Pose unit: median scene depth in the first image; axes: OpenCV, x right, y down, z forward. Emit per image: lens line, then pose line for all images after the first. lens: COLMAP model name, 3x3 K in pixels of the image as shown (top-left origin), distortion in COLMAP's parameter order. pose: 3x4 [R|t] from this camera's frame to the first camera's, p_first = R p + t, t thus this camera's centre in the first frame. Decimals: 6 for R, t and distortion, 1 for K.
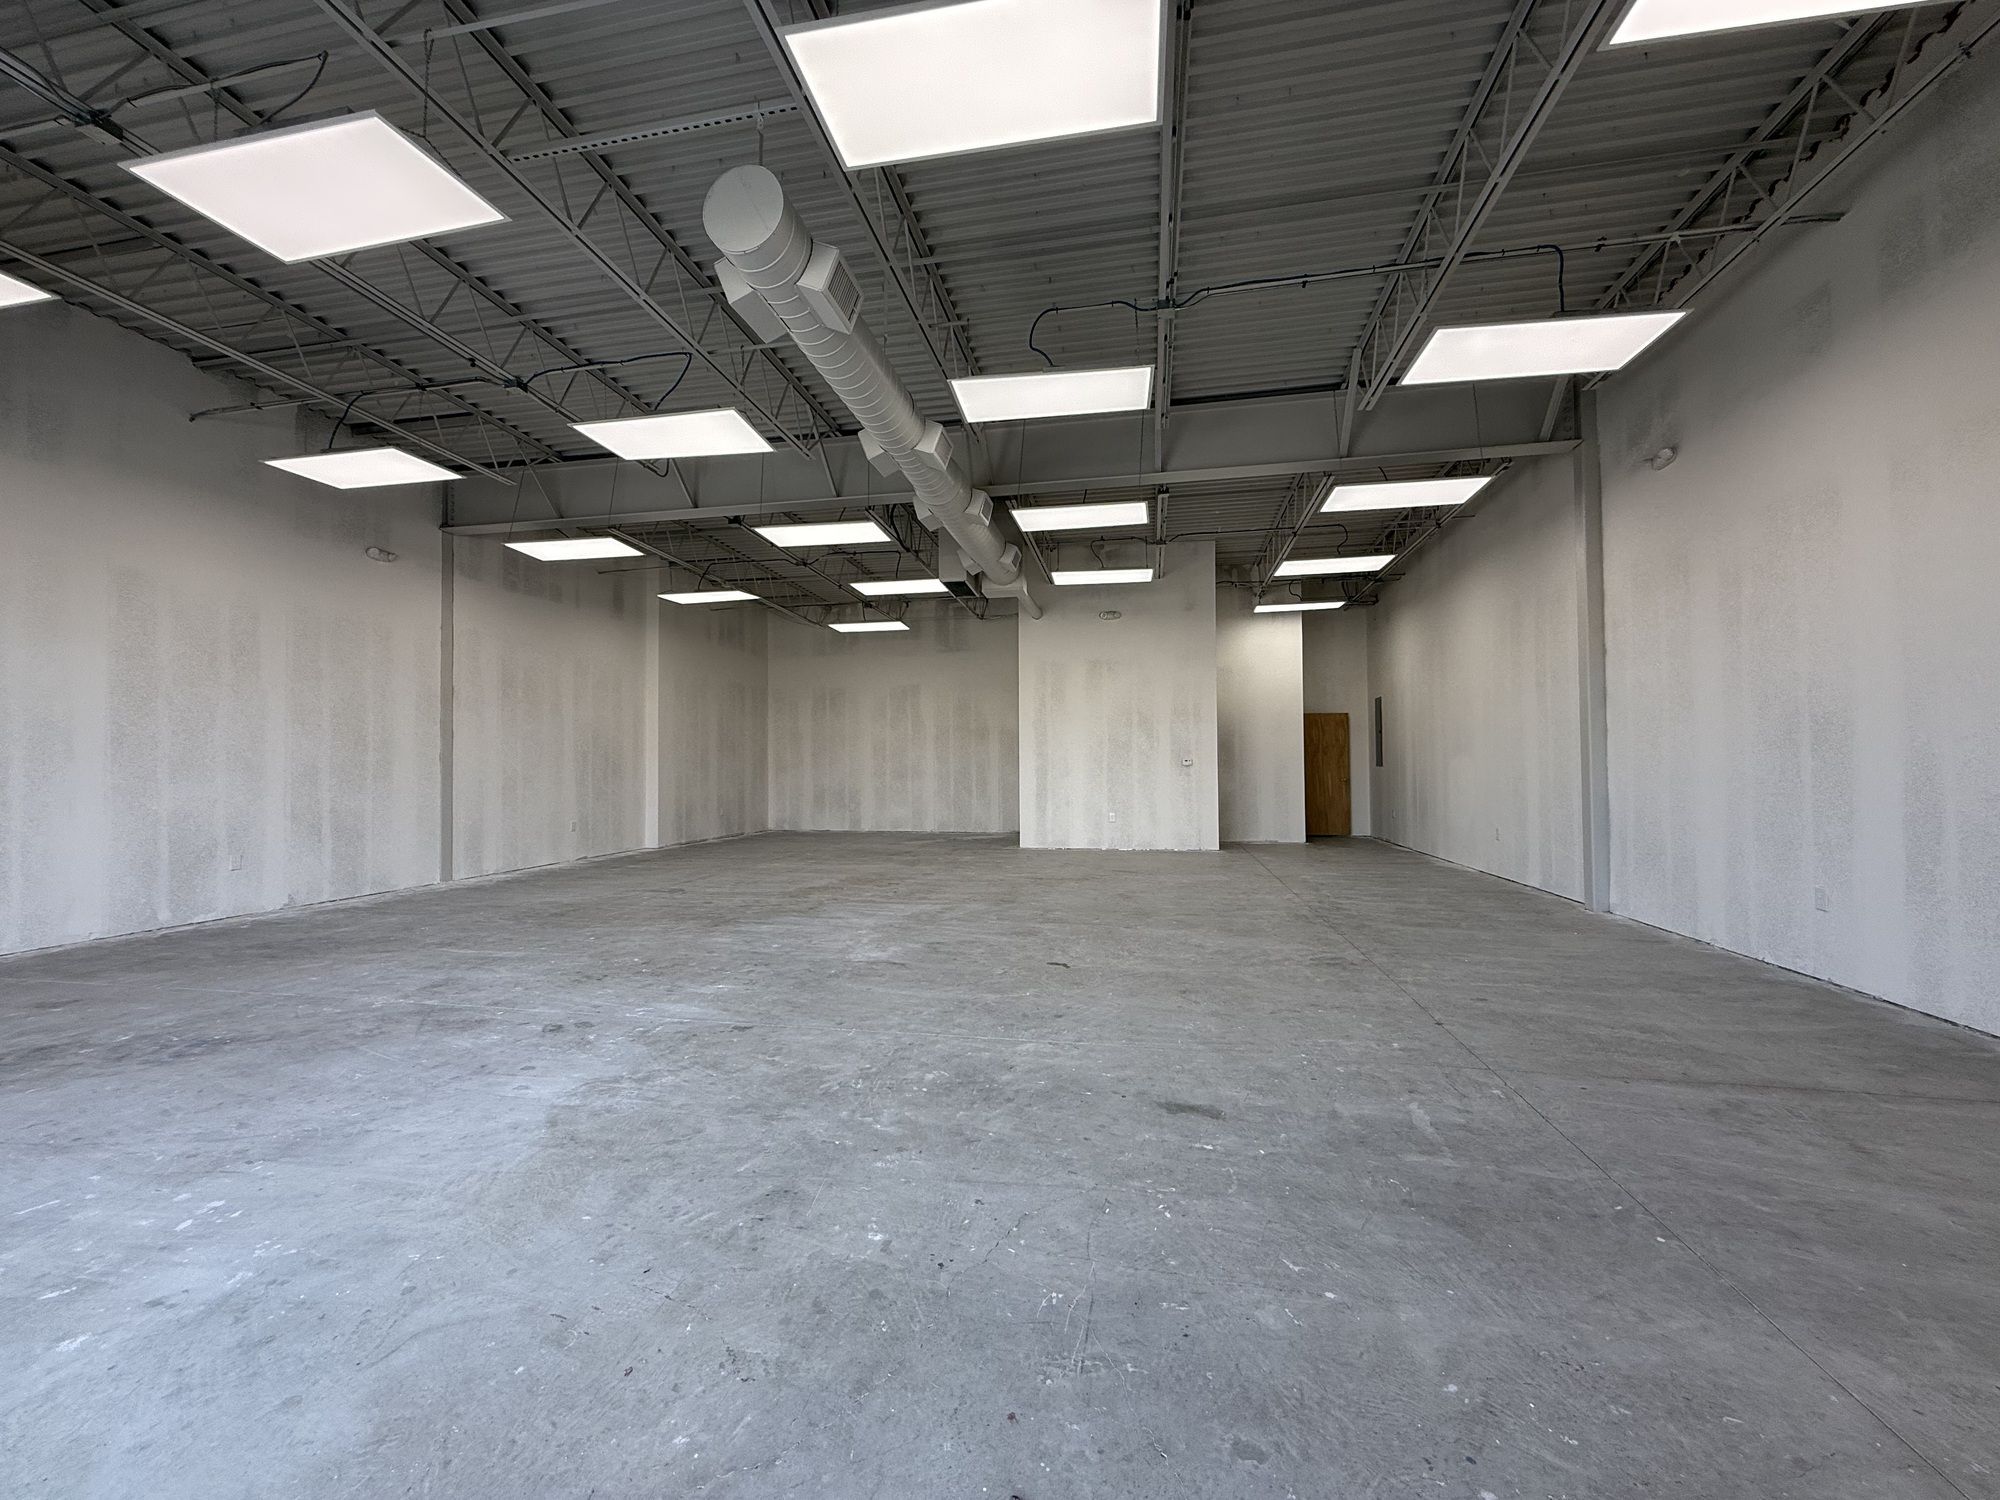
lens RADIAL K [[796.5, 0, 994.2], [0, 796.5, 752.8], [0, 0, 1]] dist [-0.000336, 0.000376]
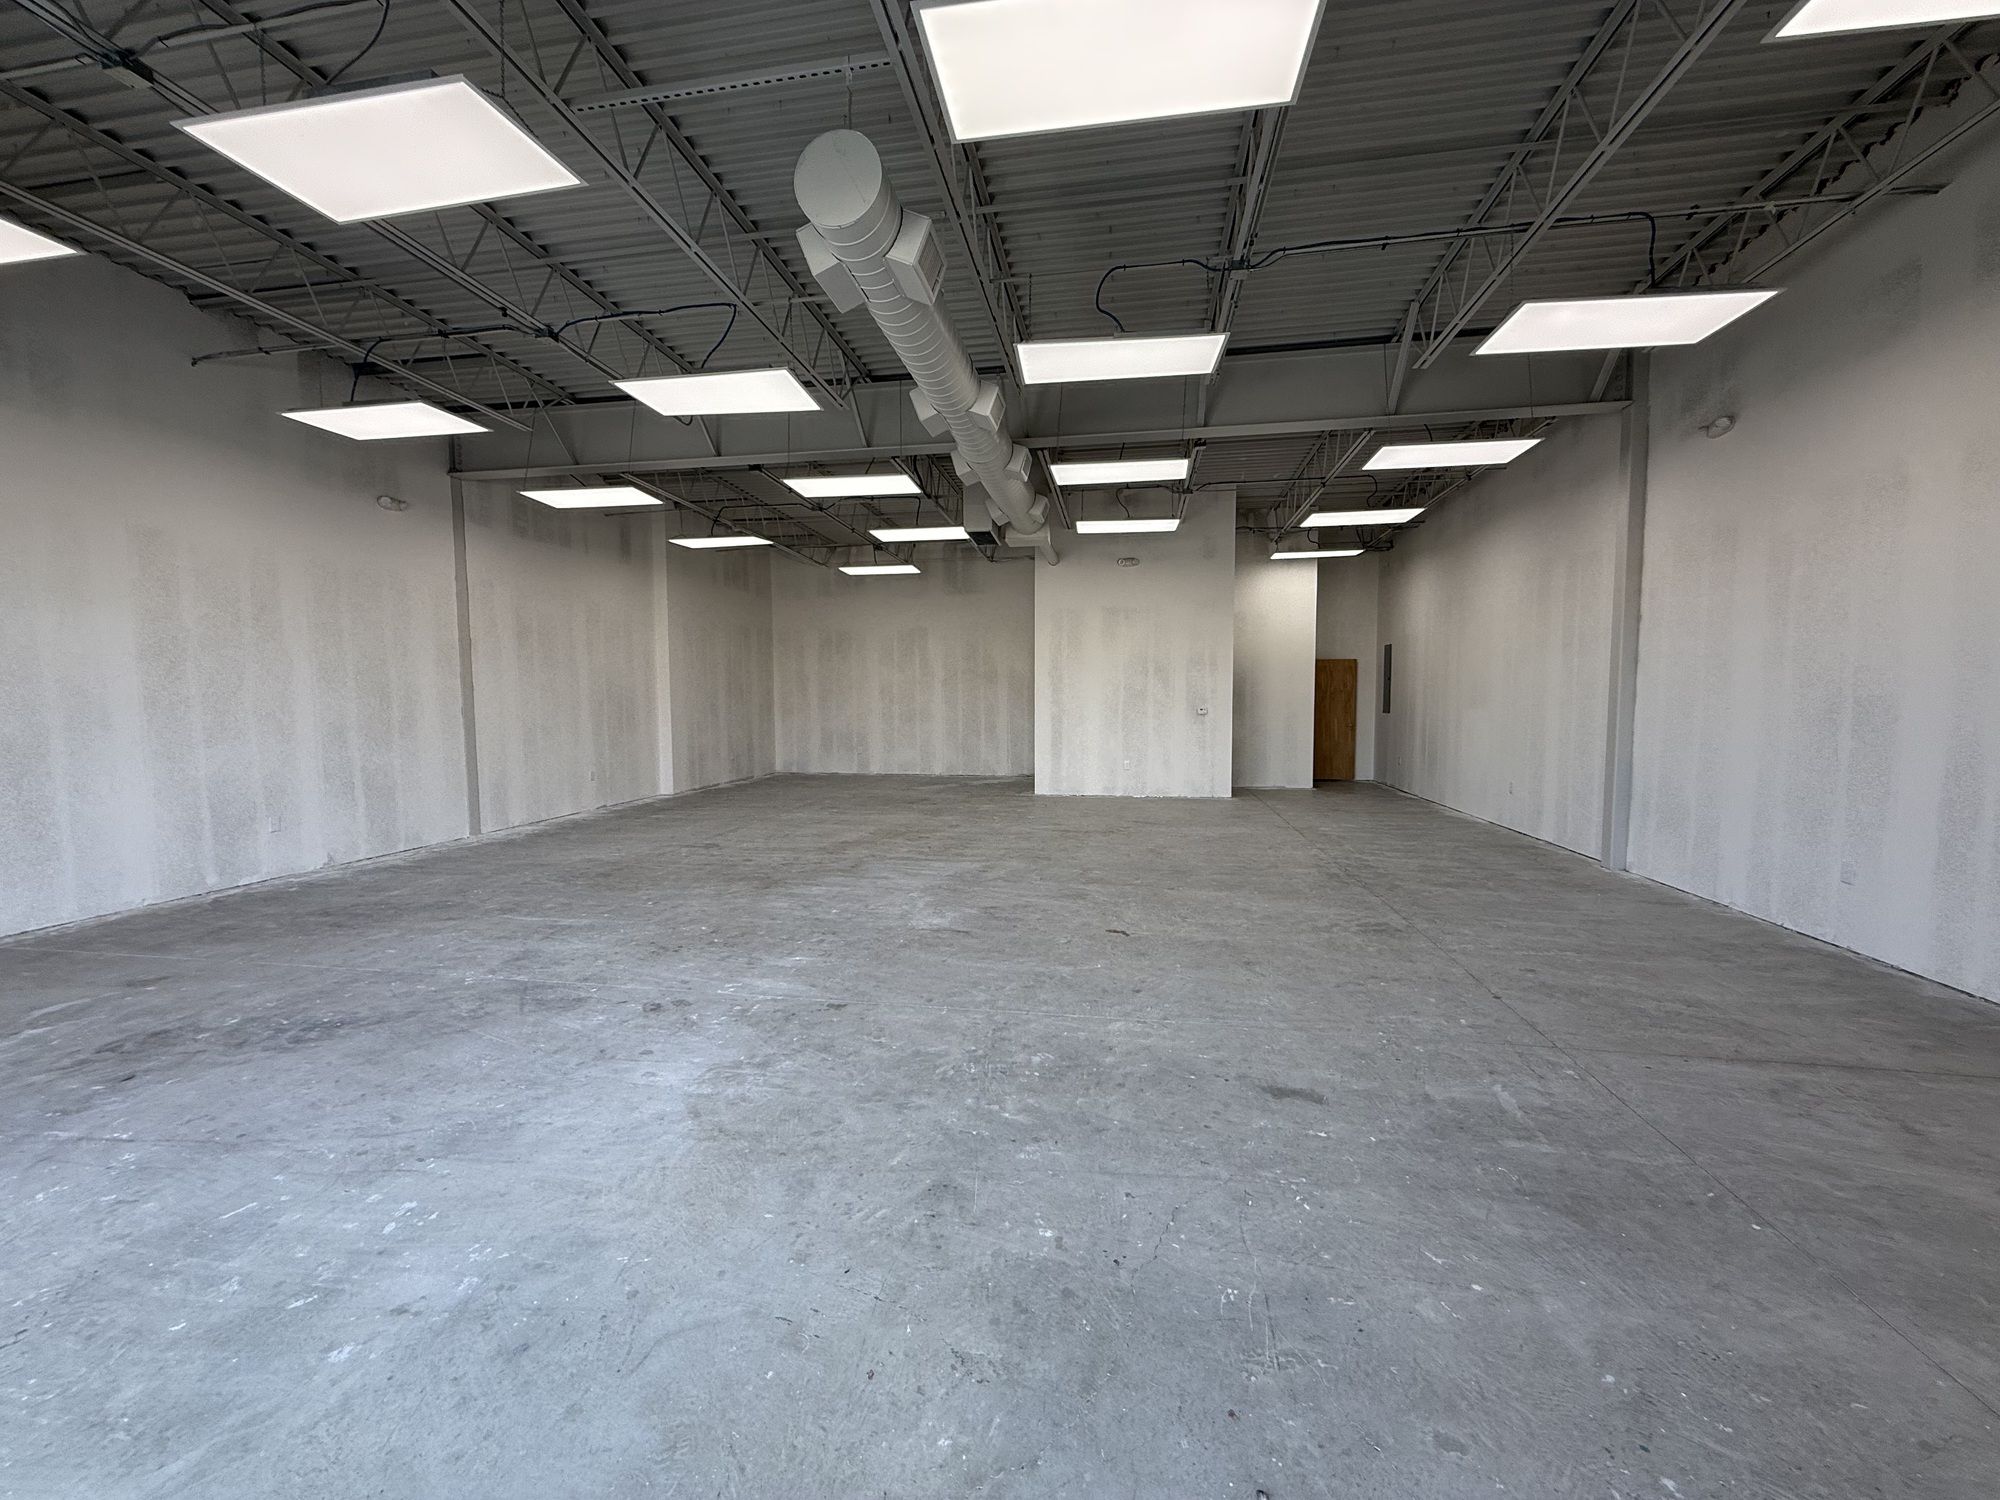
lens RADIAL K [[796.5, 0, 994.0], [0, 796.5, 752.6], [0, 0, 1]] dist [-0.000336, 0.000376]
pose [[0.999724, 0.000211, 0.023481, -0.119053], [-0.002330, 0.995916, 0.090251, -0.068646], [-0.023366, -0.090281, 0.995642, -0.009278]]
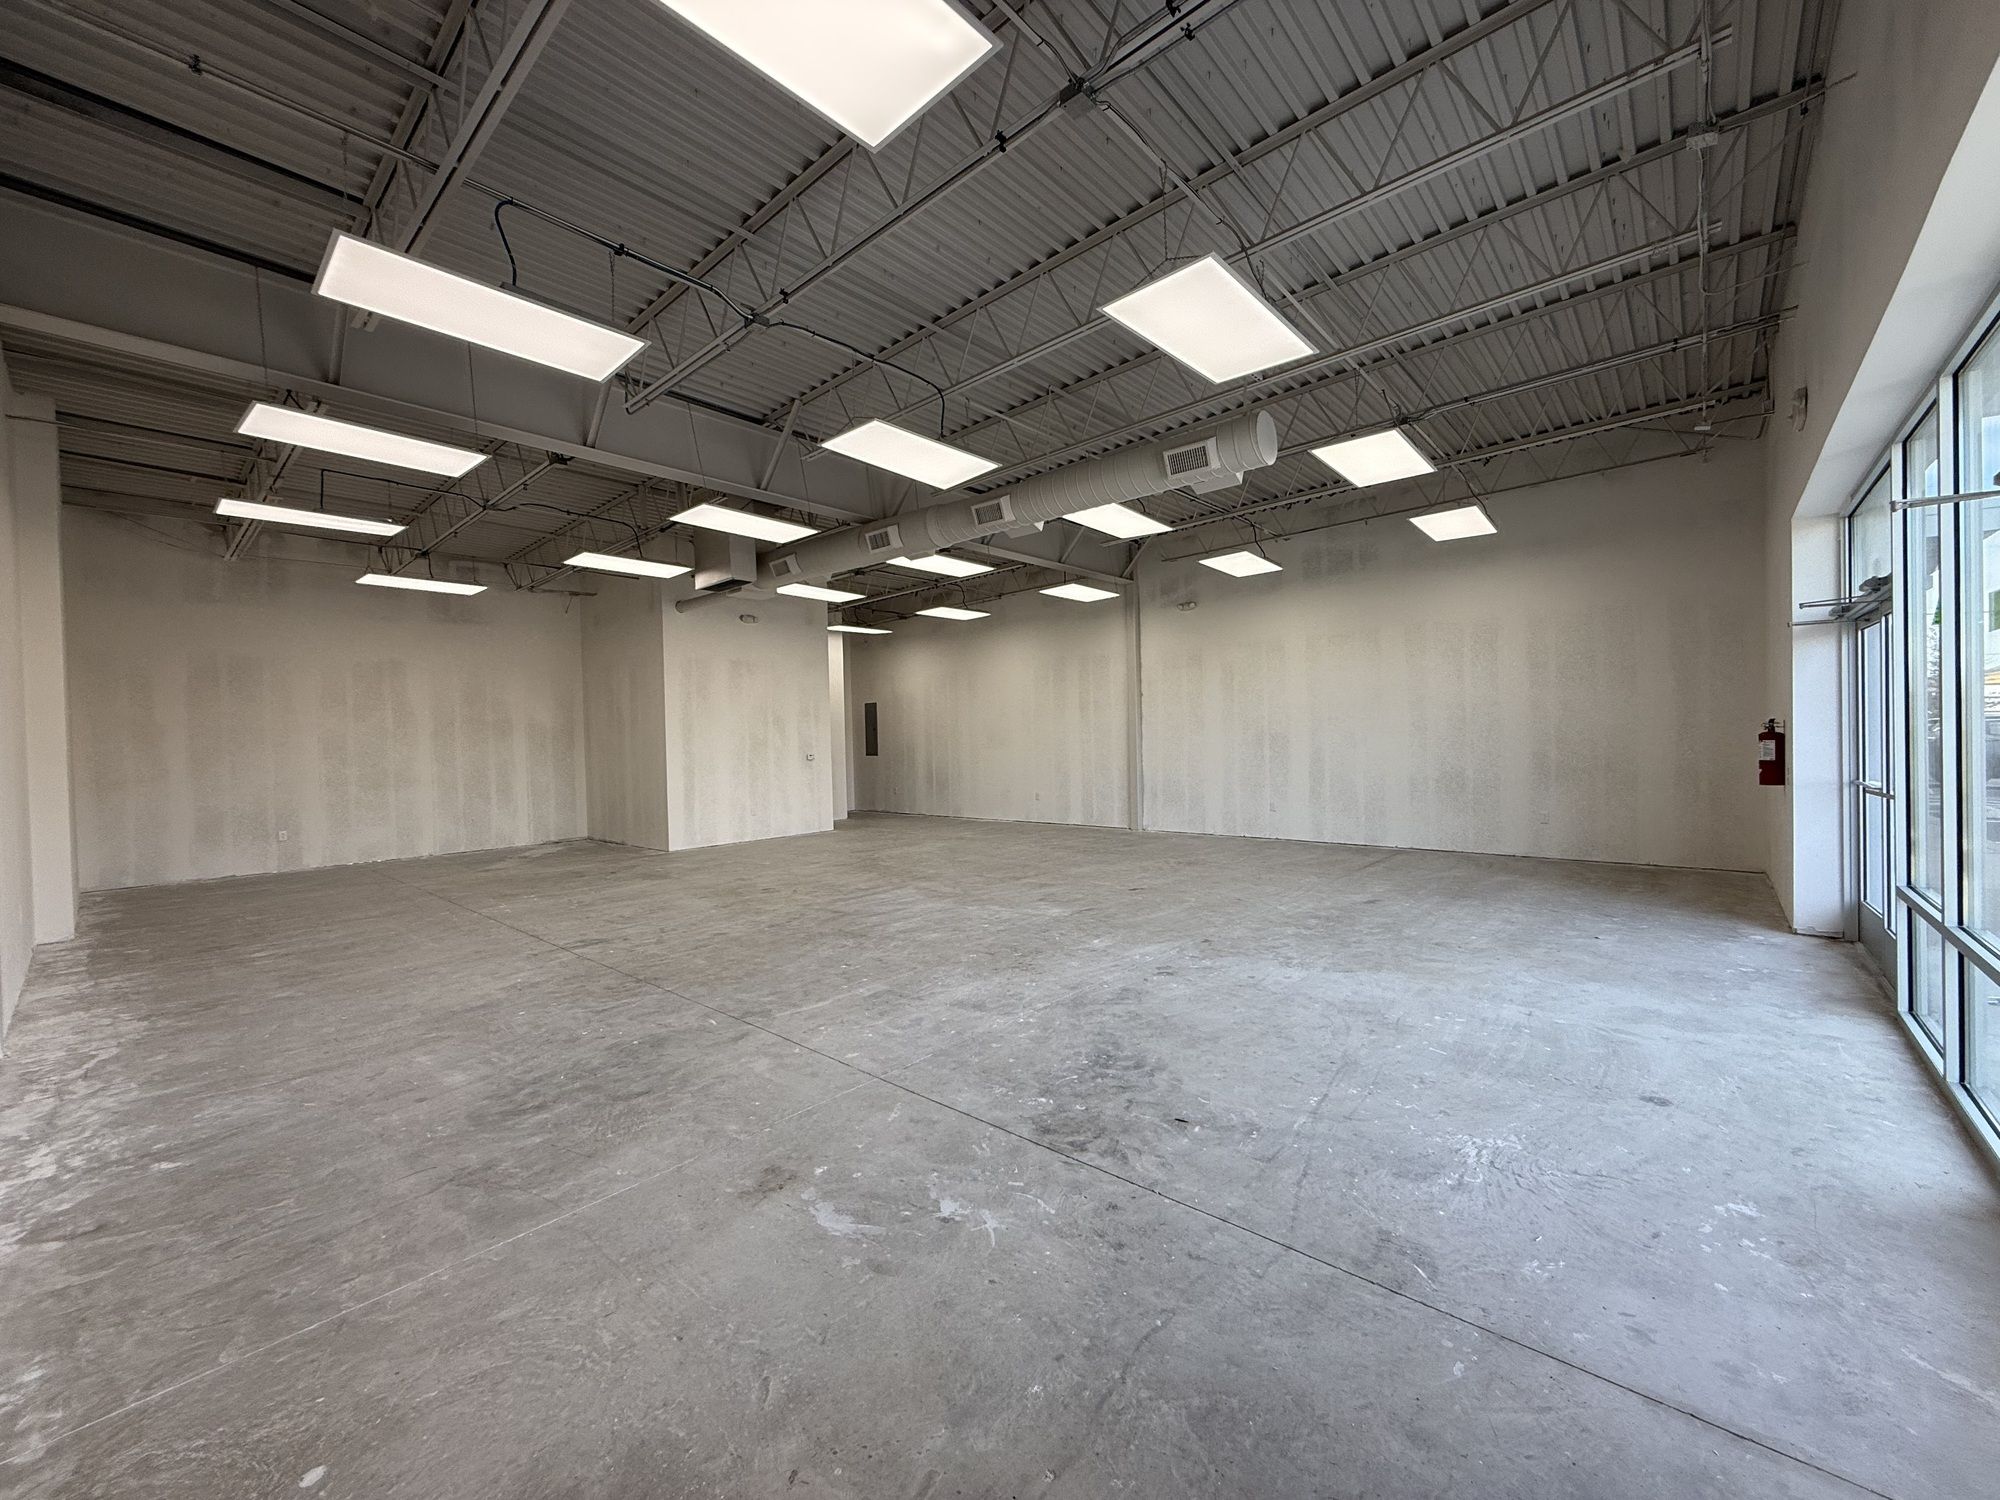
lens RADIAL K [[796.5, 0, 995.4], [0, 796.5, 752.8], [0, 0, 1]] dist [-0.000336, 0.000376]
pose [[0.502834, -0.021981, 0.864103, -1.621115], [0.004797, 0.999732, 0.022639, -0.048953], [-0.864370, -0.007239, 0.502805, 0.508454]]
